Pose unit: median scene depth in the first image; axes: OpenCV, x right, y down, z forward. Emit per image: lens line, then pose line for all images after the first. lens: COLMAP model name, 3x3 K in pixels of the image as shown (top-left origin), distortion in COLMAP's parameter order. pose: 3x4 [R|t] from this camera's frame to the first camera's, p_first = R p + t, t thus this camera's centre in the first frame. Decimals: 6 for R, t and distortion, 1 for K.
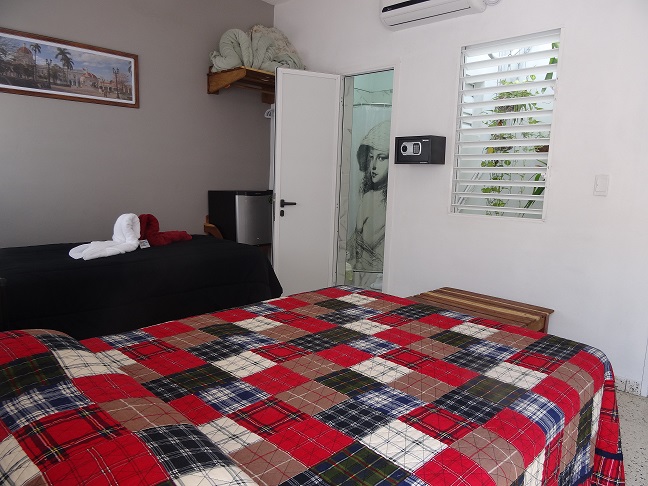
lens RADIAL K [[463.7, 0, 328.4], [0, 463.7, 242.1], [0, 0, 1]] dist [-0.005007, -0.002929]
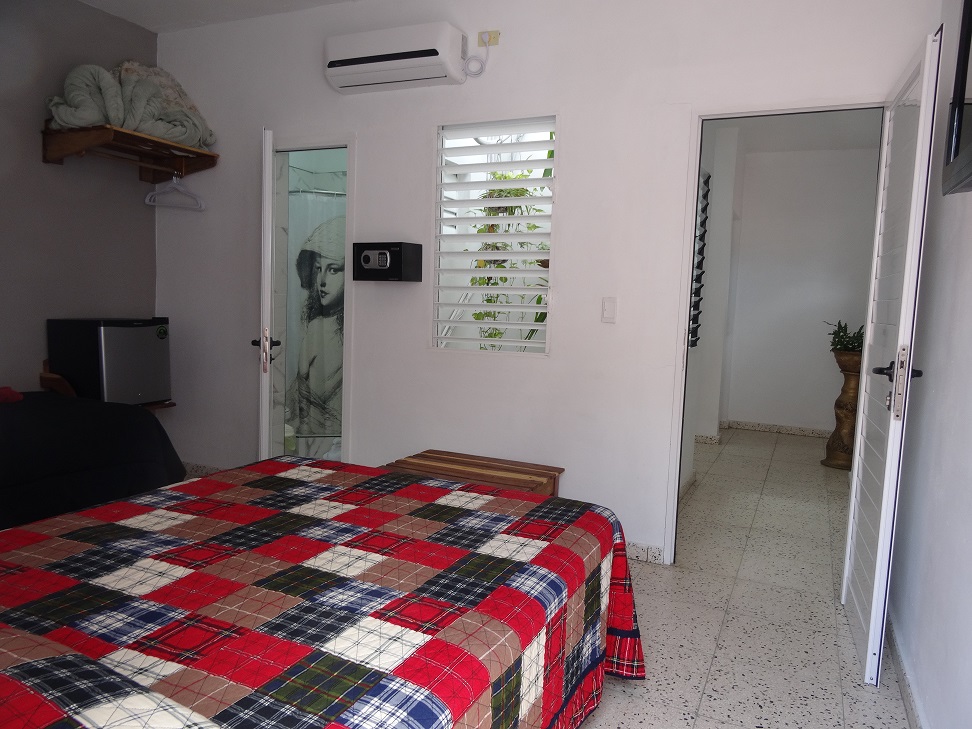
lens RADIAL K [[695.6, 0, 492.6], [0, 695.6, 363.2], [0, 0, 1]] dist [-0.005007, -0.002929]
pose [[0.943672, -0.028221, 0.329677, -0.019320], [0.041253, 0.998617, -0.032600, 0.001944], [-0.328301, 0.044364, 0.943531, -0.130052]]
